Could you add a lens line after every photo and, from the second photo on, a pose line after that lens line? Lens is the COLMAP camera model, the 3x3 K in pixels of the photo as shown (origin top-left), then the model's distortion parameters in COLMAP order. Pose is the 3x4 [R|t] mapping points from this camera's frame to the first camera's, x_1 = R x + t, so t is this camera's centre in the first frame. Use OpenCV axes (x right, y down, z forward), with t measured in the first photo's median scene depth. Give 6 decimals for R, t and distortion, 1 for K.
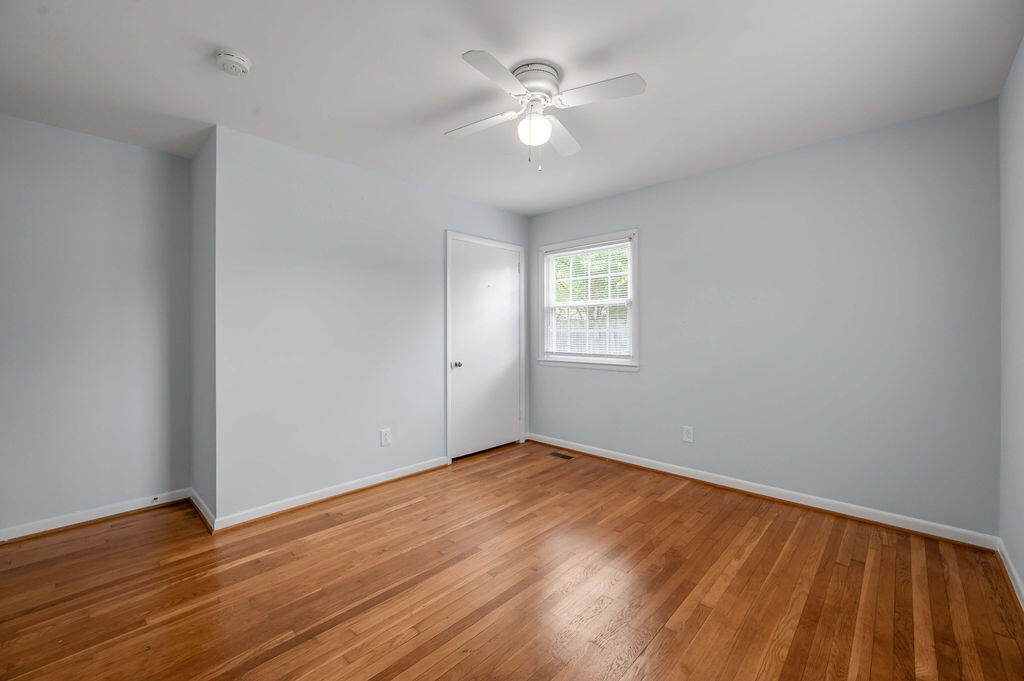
lens RADIAL K [[415.7, 0, 508.6], [0, 415.7, 327.5], [0, 0, 1]] dist [-0.002270, -0.000381]
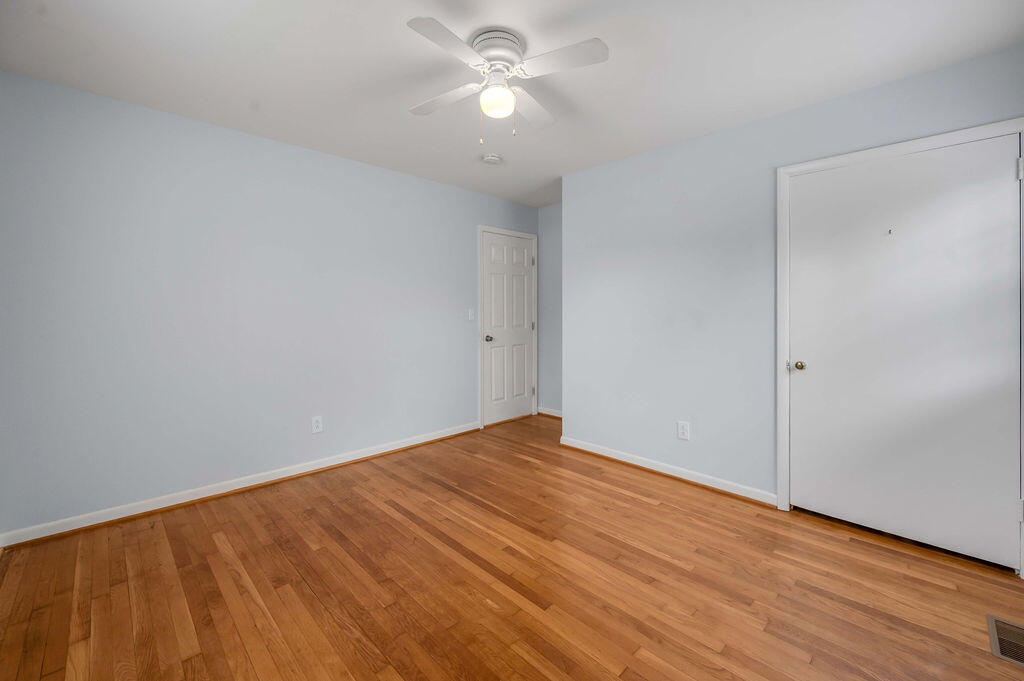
lens RADIAL K [[413.8, 0, 514.1], [0, 413.8, 310.6], [0, 0, 1]] dist [-0.000522, -0.000107]
pose [[-0.023238, 0.000773, -0.999730, 0.693296], [0.007491, 0.999972, 0.000599, -0.003736], [0.999702, -0.007475, -0.023243, 0.726274]]
